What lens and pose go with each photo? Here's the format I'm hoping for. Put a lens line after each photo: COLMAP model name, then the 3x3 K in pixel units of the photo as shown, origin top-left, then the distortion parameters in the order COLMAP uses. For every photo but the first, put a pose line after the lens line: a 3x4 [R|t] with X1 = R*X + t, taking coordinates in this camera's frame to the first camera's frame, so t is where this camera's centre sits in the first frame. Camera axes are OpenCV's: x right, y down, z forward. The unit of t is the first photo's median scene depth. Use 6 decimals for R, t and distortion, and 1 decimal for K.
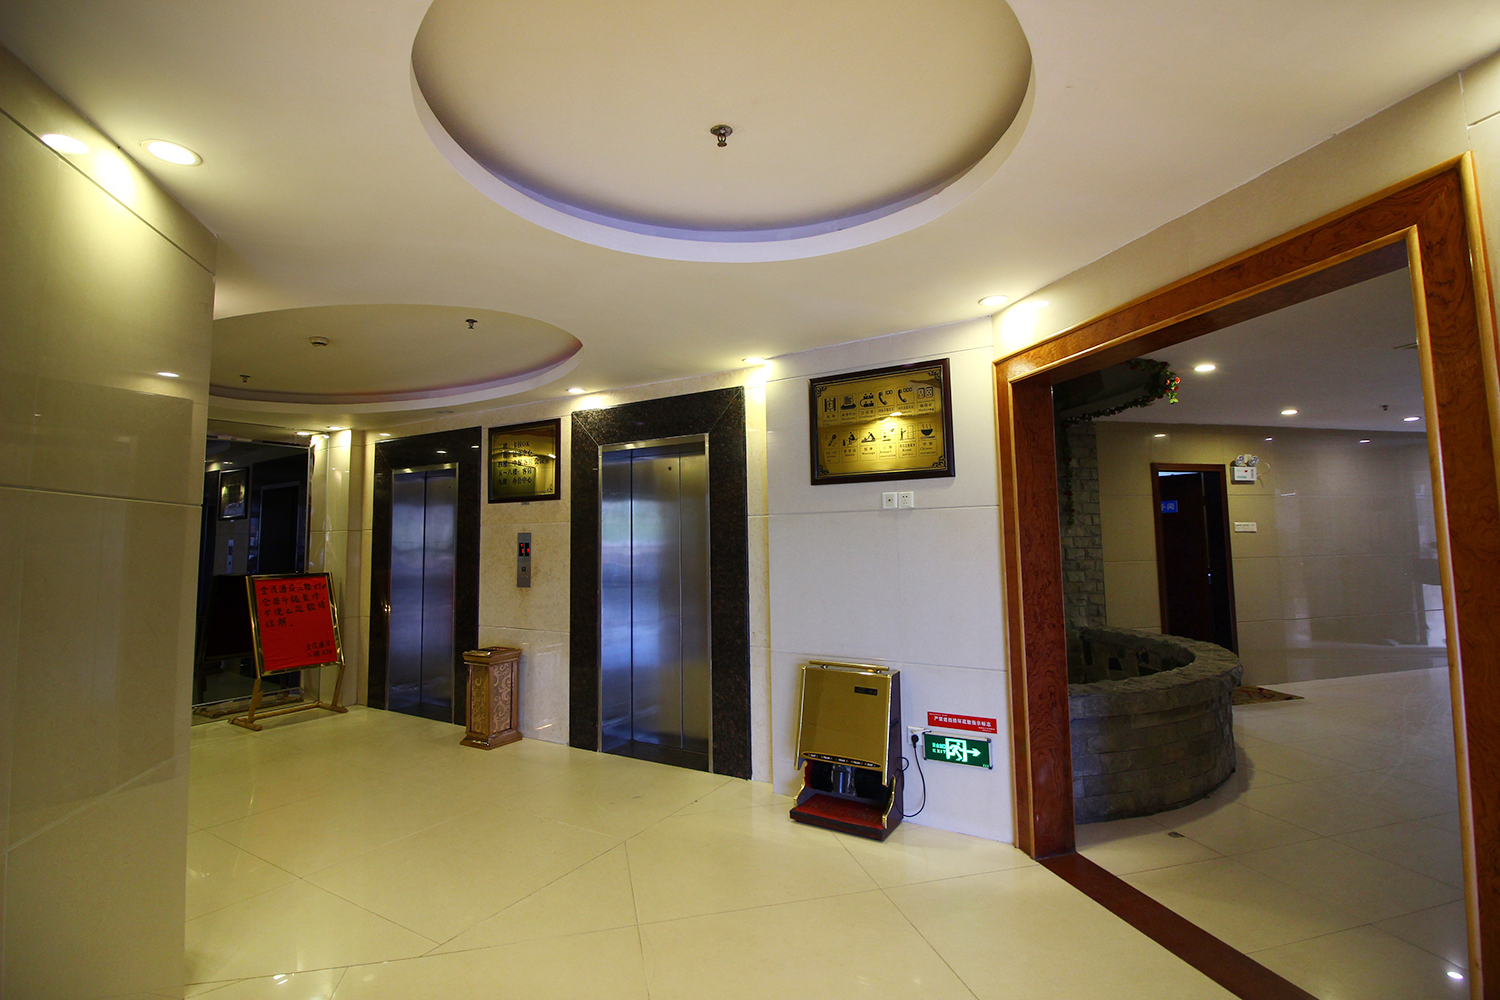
lens RADIAL K [[764.7, 0, 748.4], [0, 764.7, 479.8], [0, 0, 1]] dist [0.004690, -0.023908]
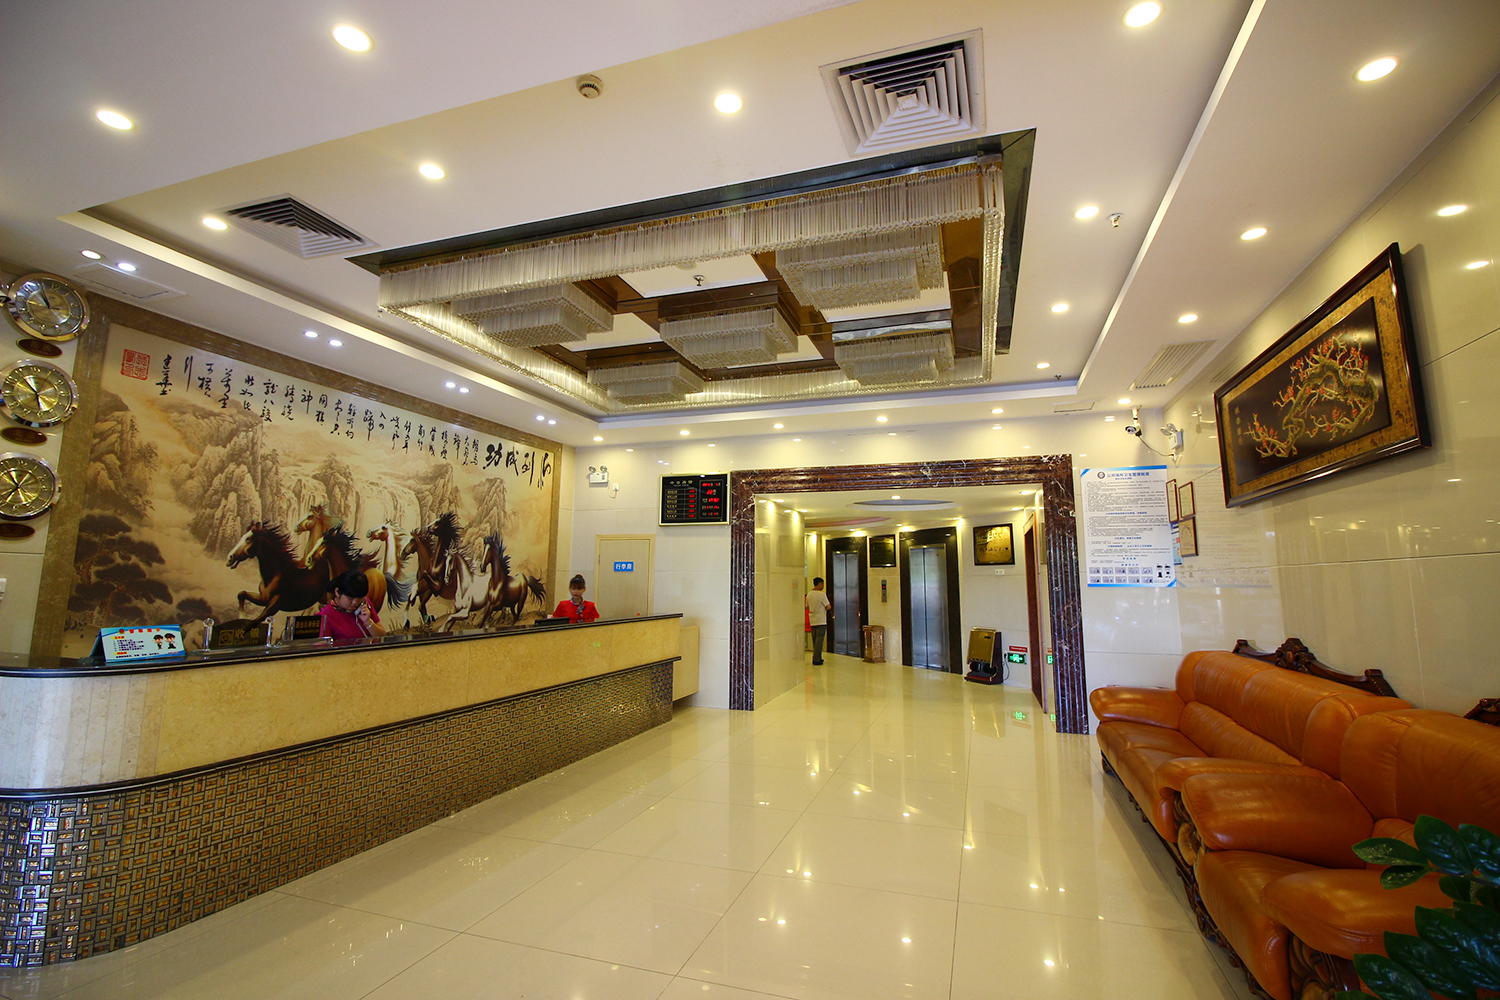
lens RADIAL K [[764.7, 0, 748.4], [0, 764.7, 479.8], [0, 0, 1]] dist [0.004690, -0.023908]
pose [[0.865479, -0.050935, -0.498348, 0.610403], [0.029790, 0.998290, -0.050298, -0.151065], [0.500058, 0.028686, 0.865517, -1.451100]]
